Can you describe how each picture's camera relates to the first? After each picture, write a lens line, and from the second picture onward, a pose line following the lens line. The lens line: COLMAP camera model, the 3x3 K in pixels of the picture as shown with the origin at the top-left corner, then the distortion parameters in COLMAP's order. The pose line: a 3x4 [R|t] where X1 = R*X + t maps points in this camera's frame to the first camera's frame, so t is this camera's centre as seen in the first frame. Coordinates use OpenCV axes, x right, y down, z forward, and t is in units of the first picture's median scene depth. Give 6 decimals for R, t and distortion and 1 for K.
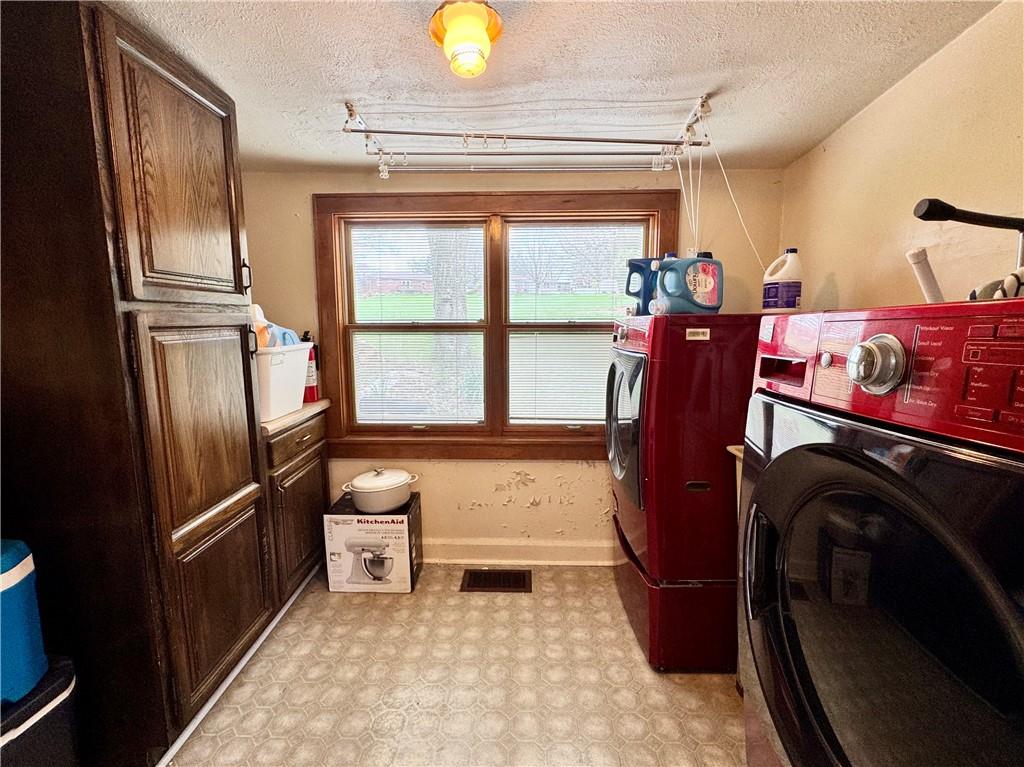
lens RADIAL K [[460.1, 0, 503.5], [0, 460.1, 379.3], [0, 0, 1]] dist [-0.001495, 0.000225]
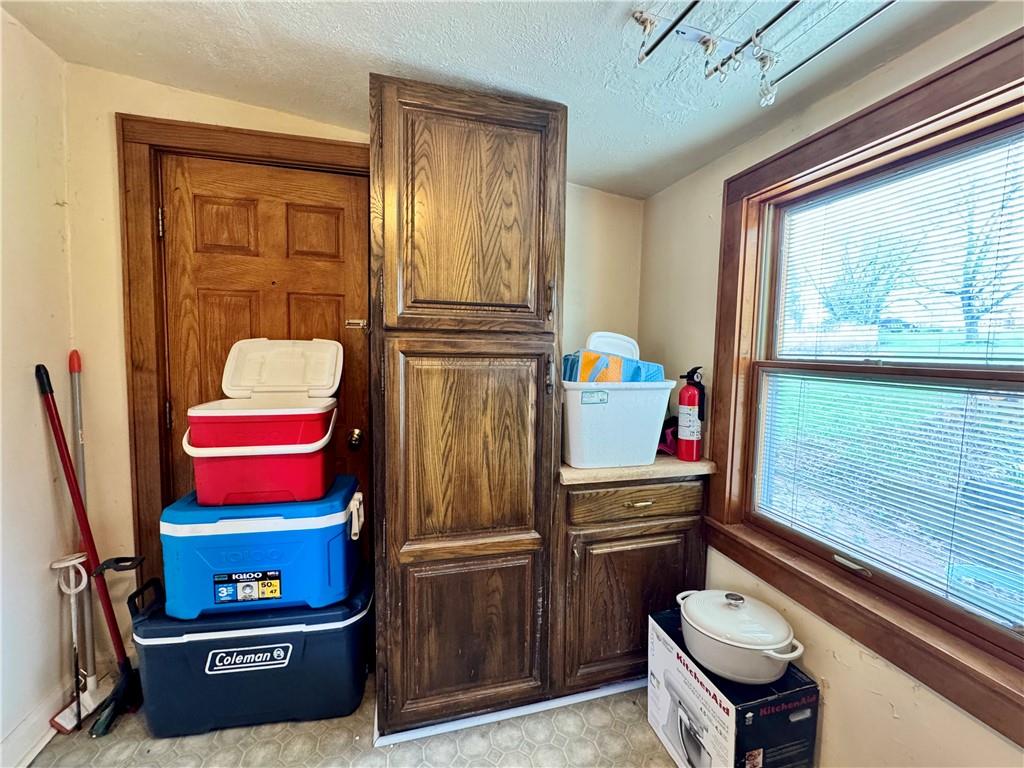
lens RADIAL K [[427.5, 0, 510.9], [0, 427.5, 380.9], [0, 0, 1]] dist [-0.003212, 0.000511]
pose [[0.290008, 0.083732, -0.953354, 0.165514], [-0.144491, 0.988577, 0.042871, -0.072670], [0.946054, 0.125318, 0.298794, 0.543197]]
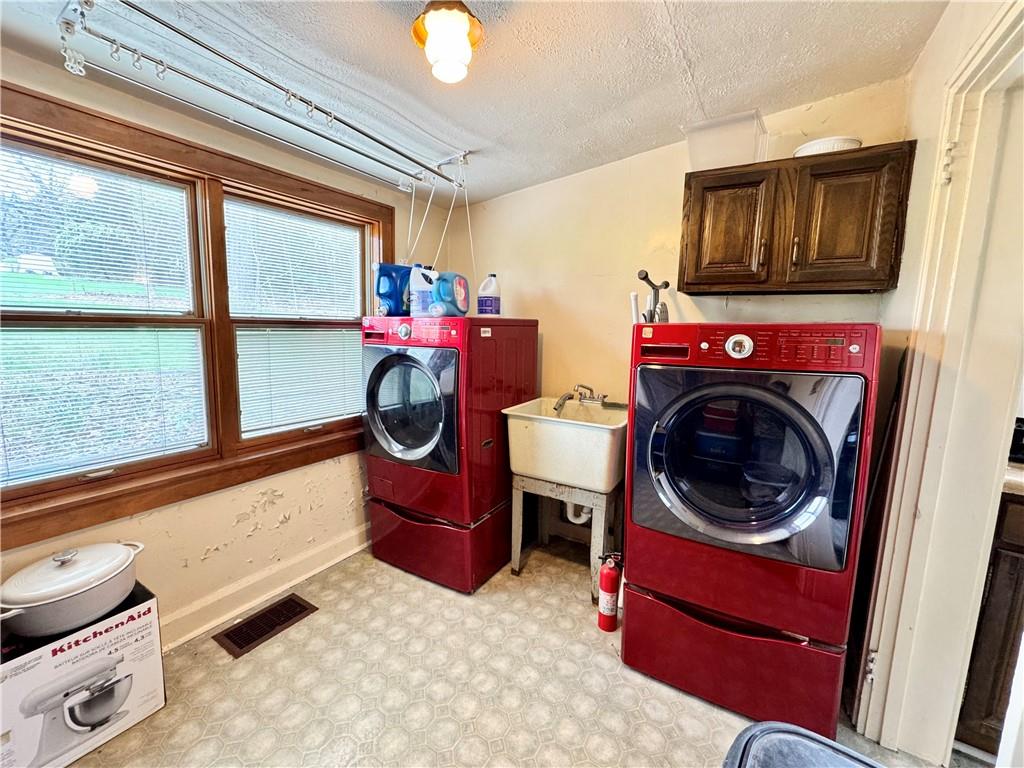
lens RADIAL K [[427.5, 0, 510.9], [0, 427.5, 380.9], [0, 0, 1]] dist [-0.003212, 0.000511]
pose [[0.501742, -0.097664, 0.859486, -0.456239], [0.079022, 0.994626, 0.066889, -0.024263], [-0.861400, 0.034357, 0.506764, 0.216769]]
